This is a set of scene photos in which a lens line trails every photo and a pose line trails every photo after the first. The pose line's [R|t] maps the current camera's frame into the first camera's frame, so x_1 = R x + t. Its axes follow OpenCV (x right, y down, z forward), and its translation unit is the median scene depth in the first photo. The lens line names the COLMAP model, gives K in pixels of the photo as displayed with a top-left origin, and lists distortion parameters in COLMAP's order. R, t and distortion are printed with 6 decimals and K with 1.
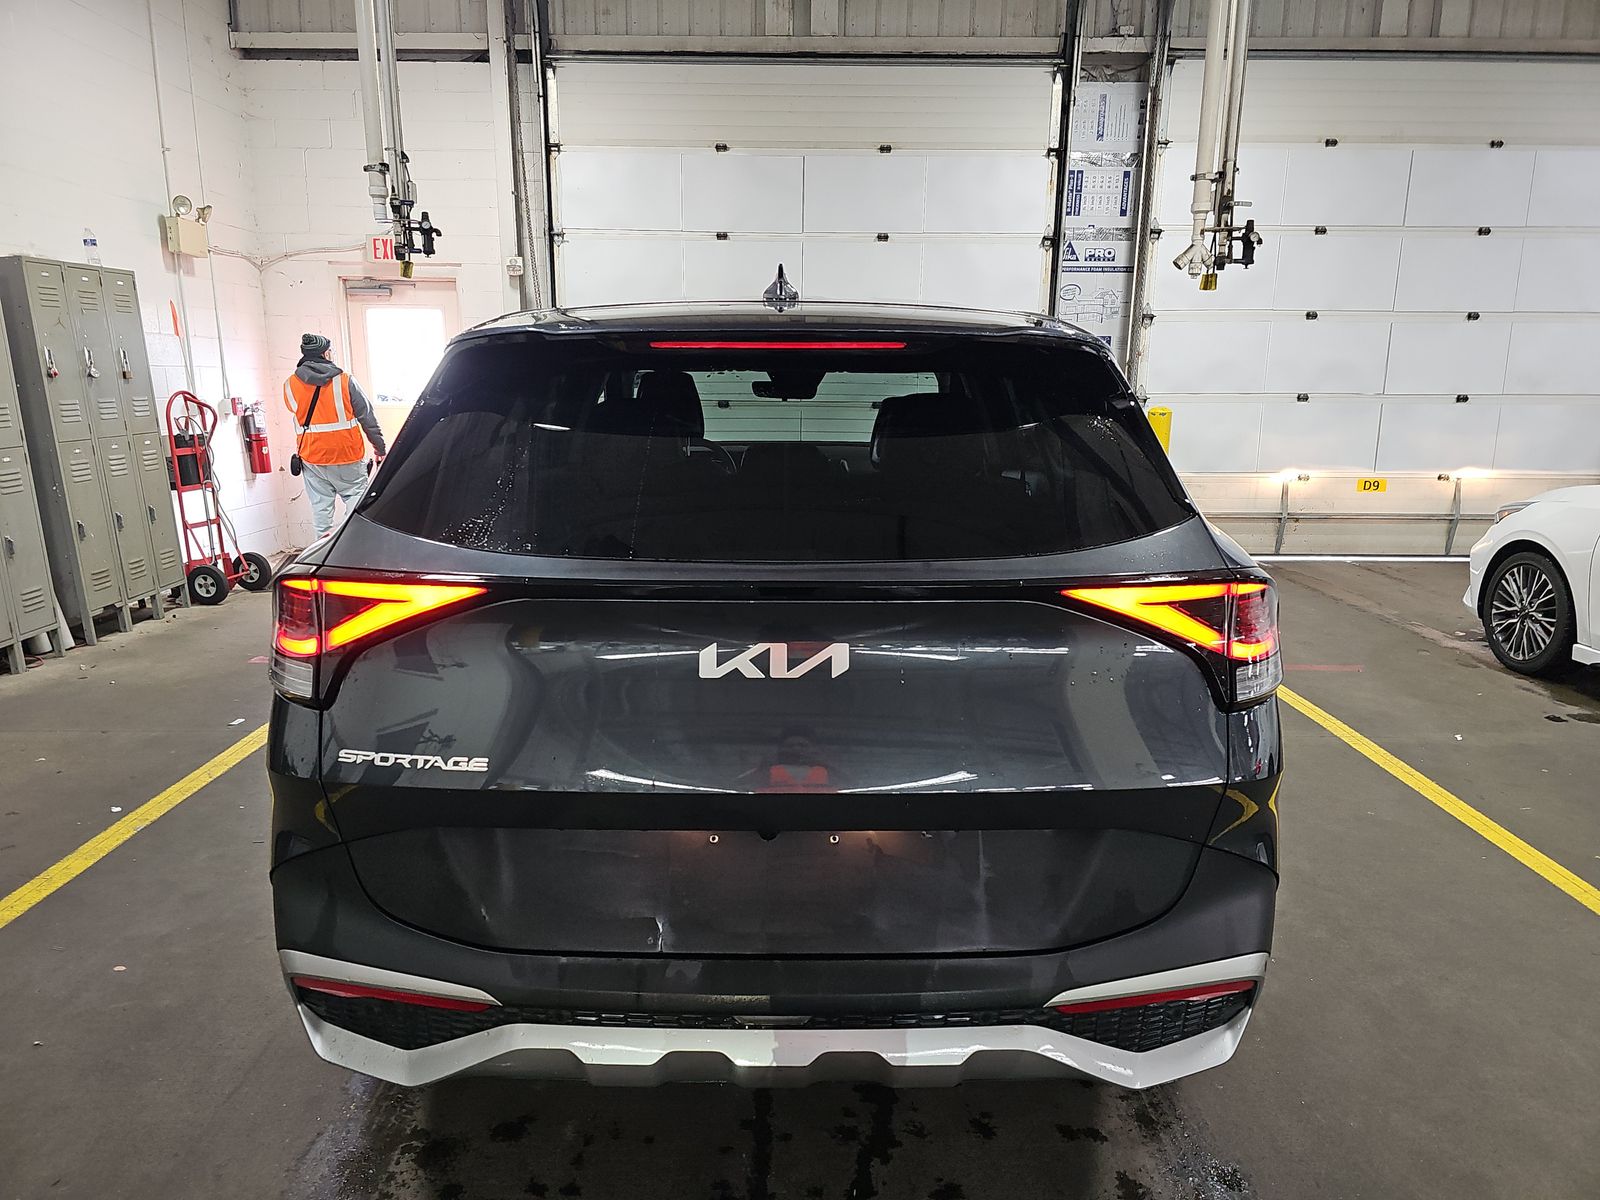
lens RADIAL K [[1067.3, 0, 786.6], [0, 1067.3, 610.7], [0, 0, 1]] dist [0.019316, -0.023680]
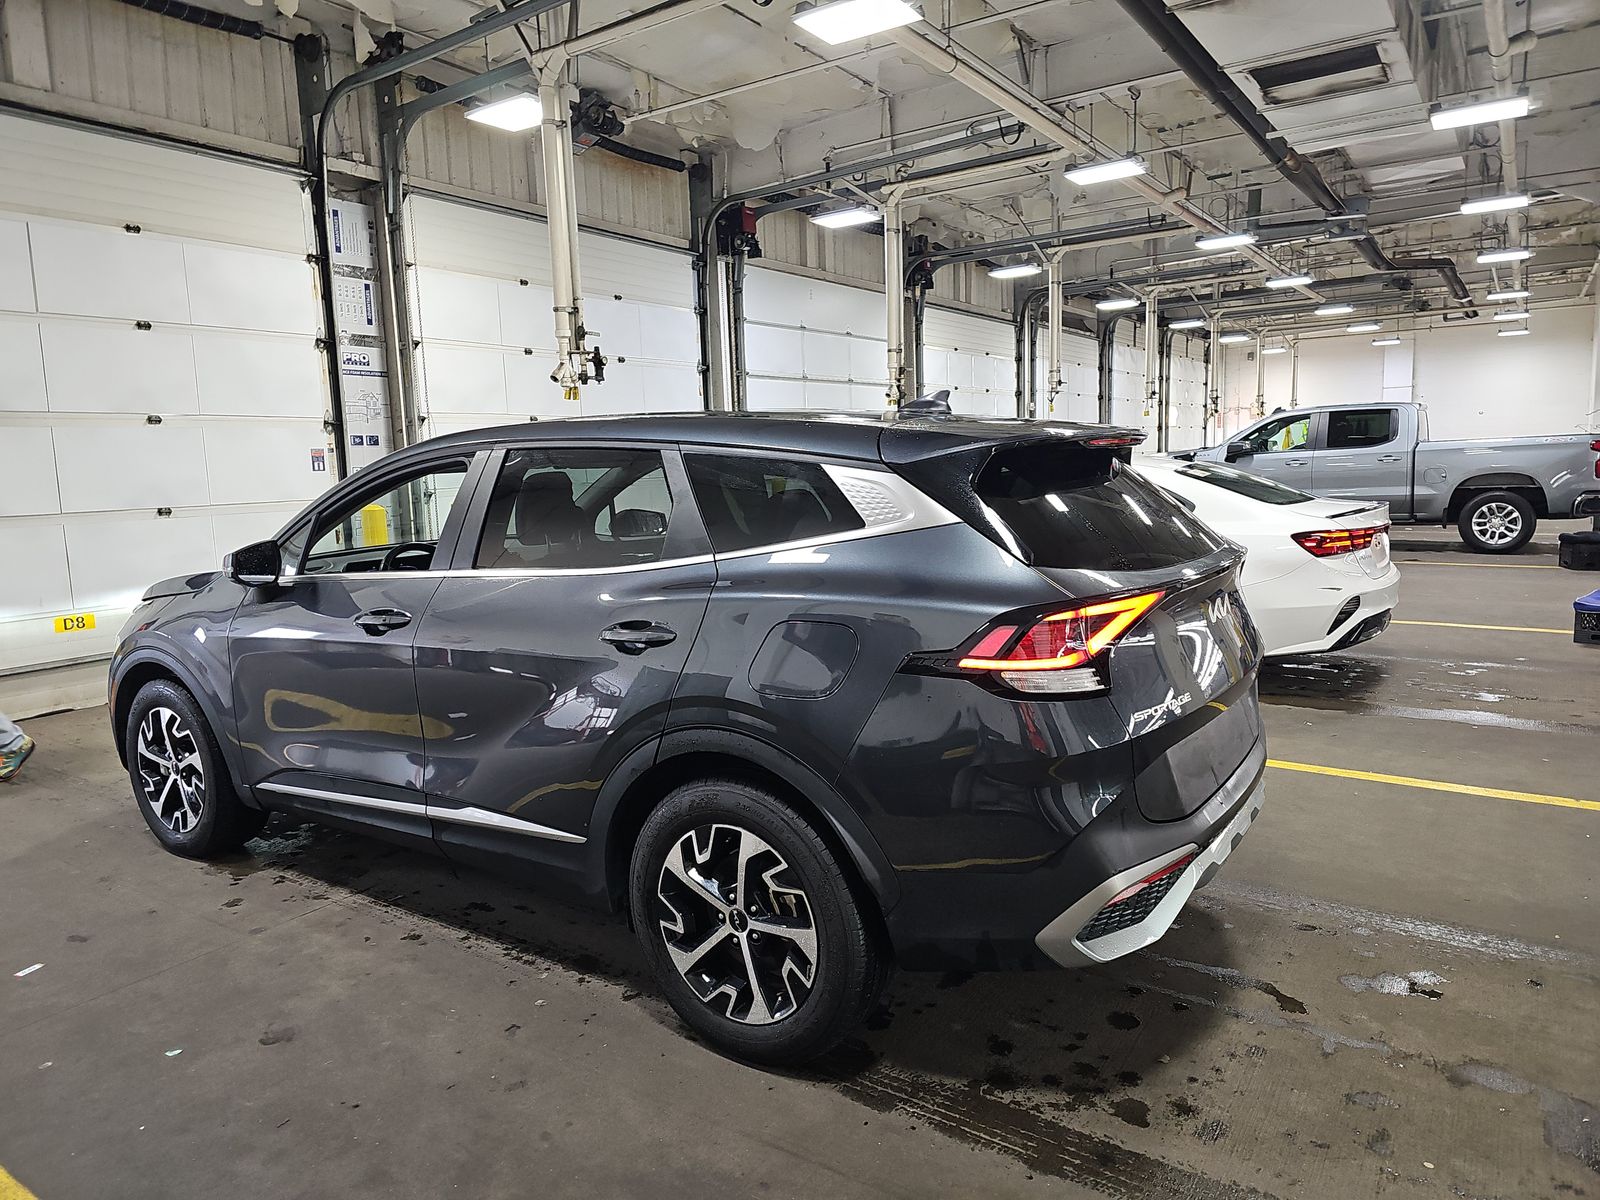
lens RADIAL K [[1067.3, 0, 801.7], [0, 1067.3, 605.9], [0, 0, 1]] dist [0.019316, -0.023680]
pose [[0.554850, -0.131048, 0.821565, -0.394517], [0.205148, 0.978574, 0.017544, -0.028853], [-0.806261, 0.158808, 0.569845, 0.102434]]
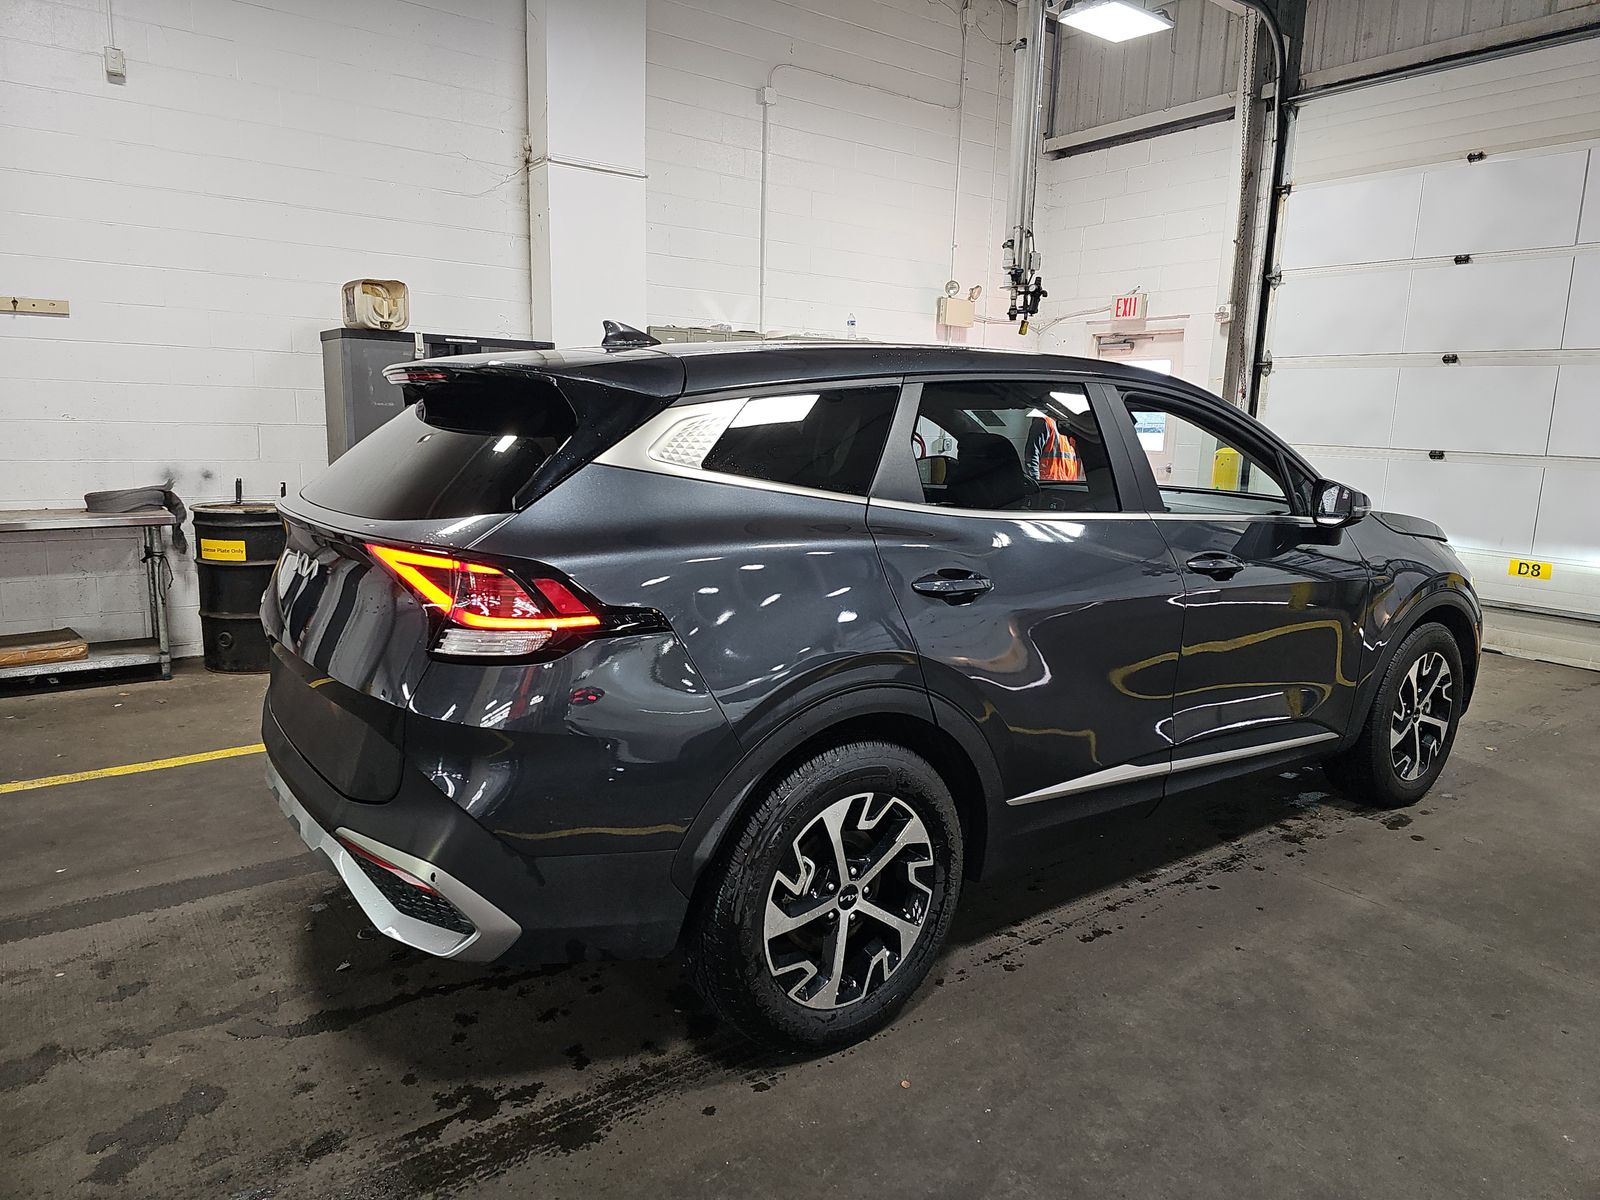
lens RADIAL K [[1067.3, 0, 805.1], [0, 1067.3, 594.1], [0, 0, 1]] dist [0.019316, -0.023680]
pose [[0.591540, 0.134352, -0.795003, 0.343641], [-0.184923, 0.982342, 0.028416, -0.019963], [0.784783, 0.130205, 0.605939, 0.117731]]
